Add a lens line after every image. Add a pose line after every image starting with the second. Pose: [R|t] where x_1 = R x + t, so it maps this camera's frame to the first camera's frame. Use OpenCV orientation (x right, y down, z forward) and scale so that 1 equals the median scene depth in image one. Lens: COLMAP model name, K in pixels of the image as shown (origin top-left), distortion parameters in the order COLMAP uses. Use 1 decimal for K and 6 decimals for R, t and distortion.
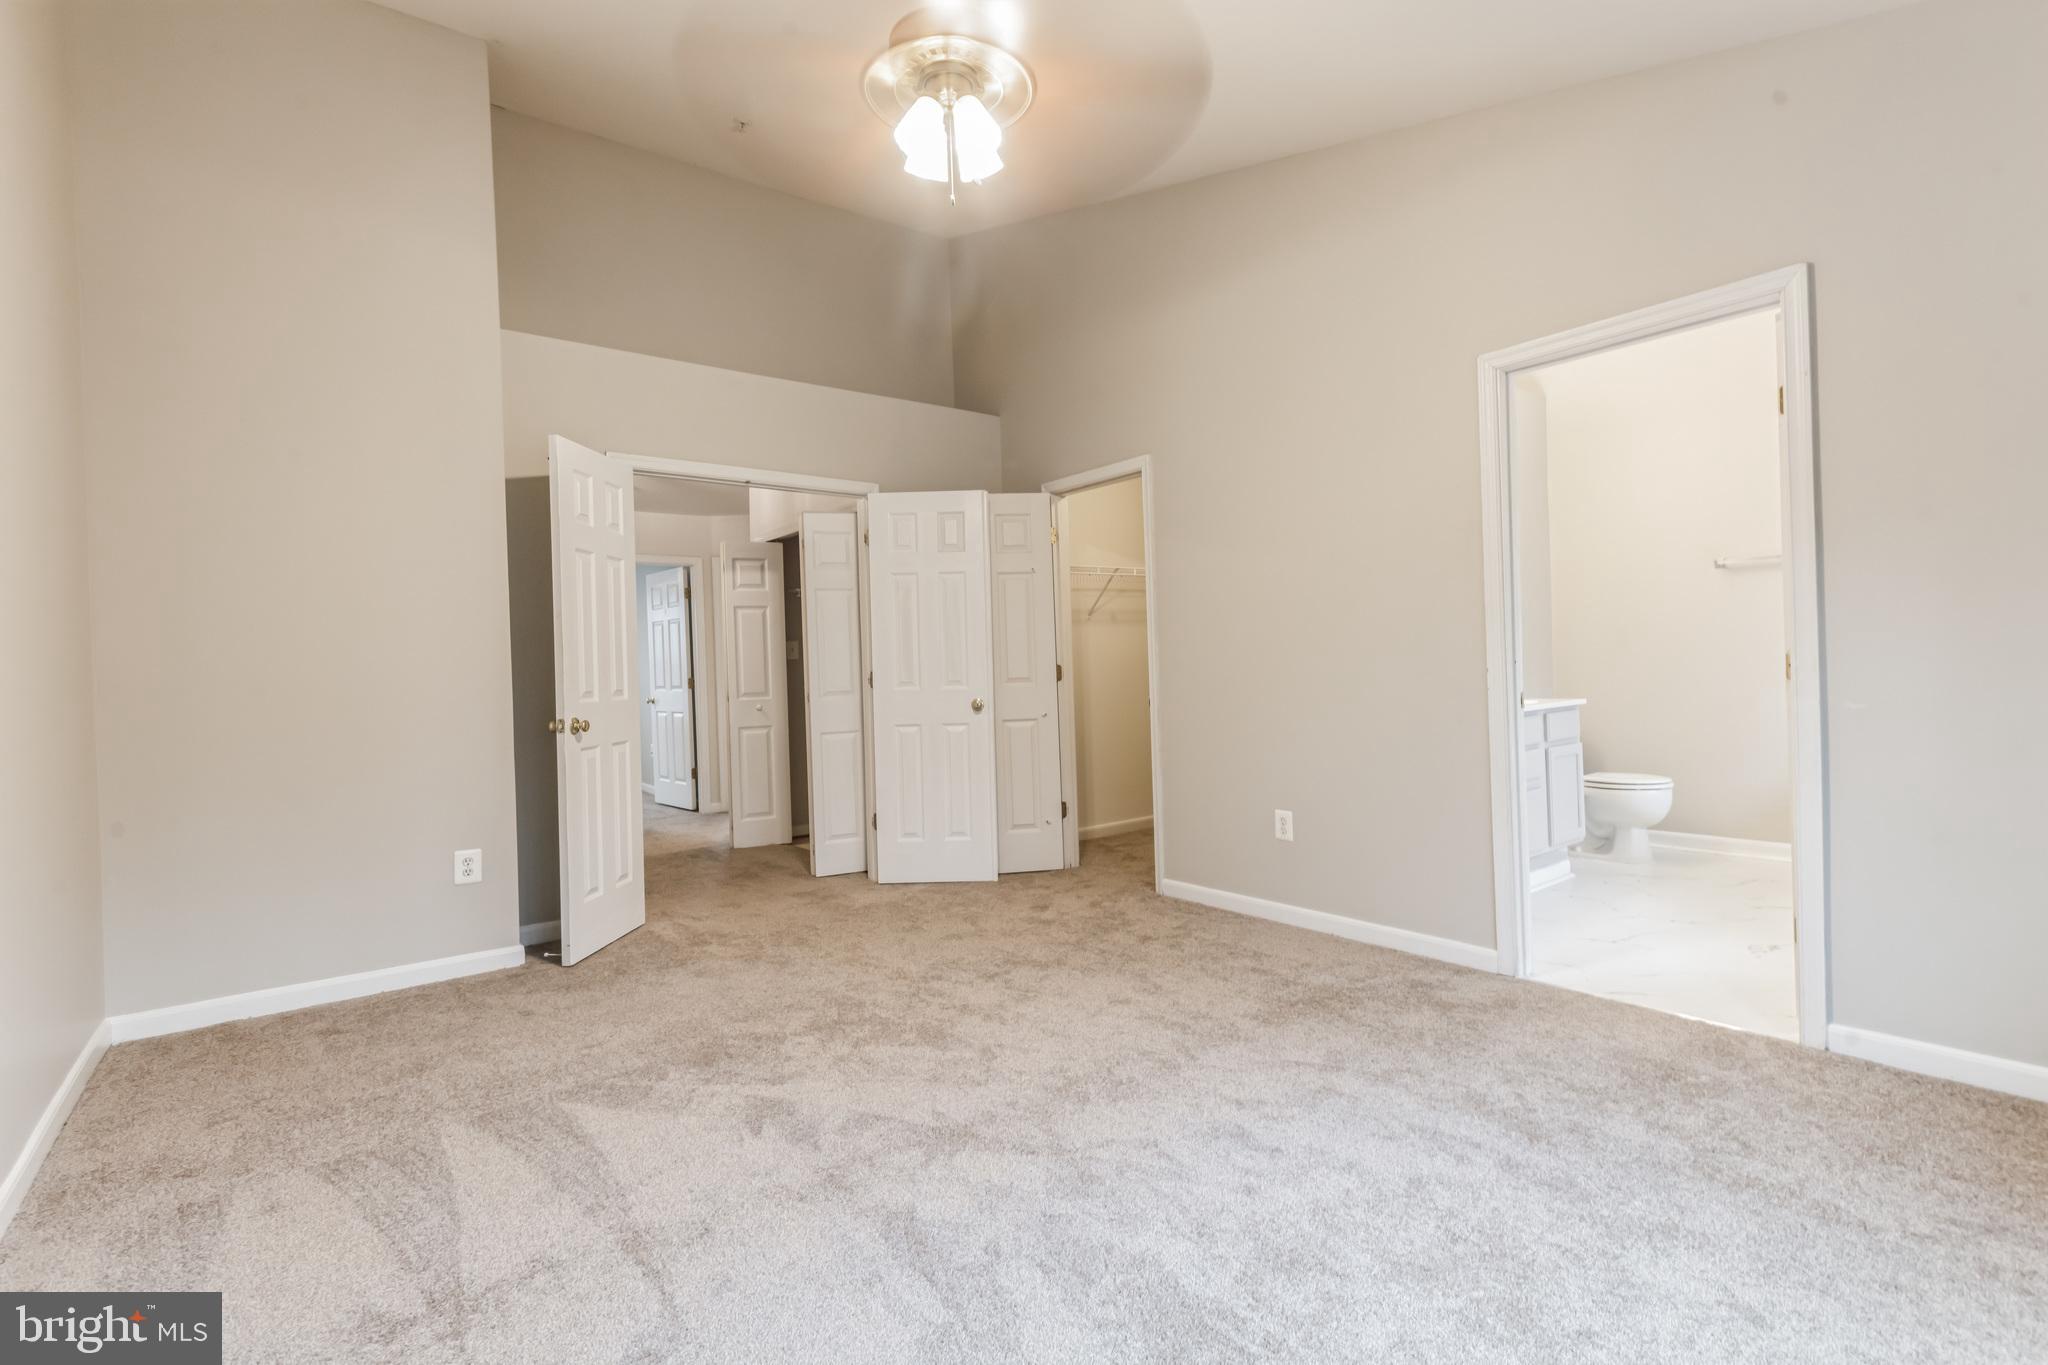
lens RADIAL K [[947.9, 0, 1029.0], [0, 947.9, 670.6], [0, 0, 1]] dist [0.011173, -0.000807]
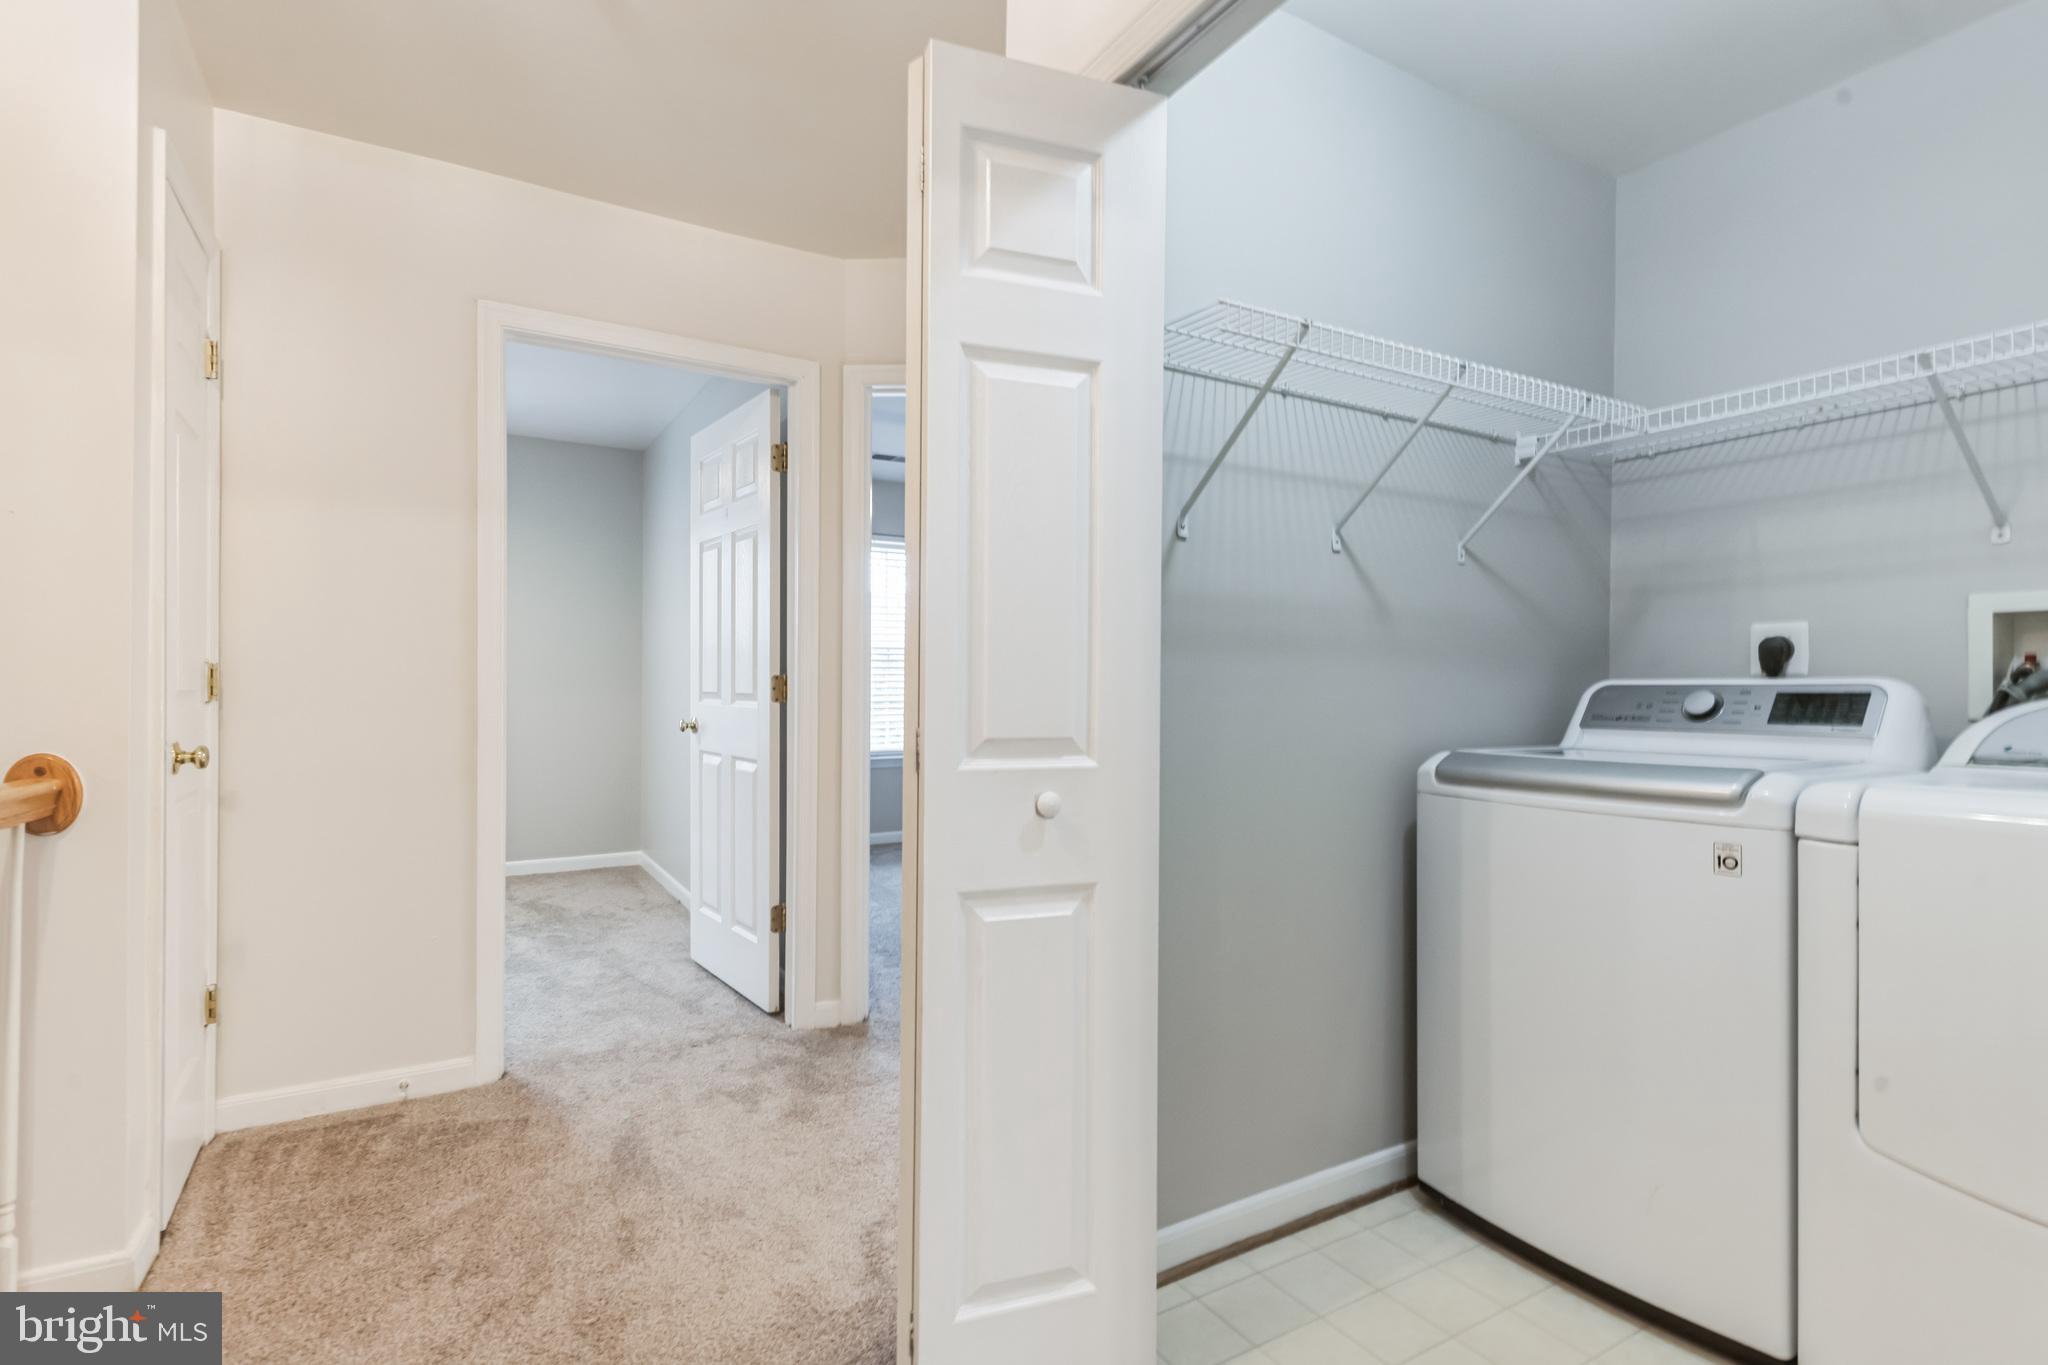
lens RADIAL K [[947.9, 0, 1029.0], [0, 947.9, 670.6], [0, 0, 1]] dist [0.011173, -0.000807]
pose [[0.994504, 0.033824, -0.099088, -0.215498], [-0.035570, 0.999241, -0.015910, 0.008654], [0.098474, 0.019347, 0.994952, 0.622762]]
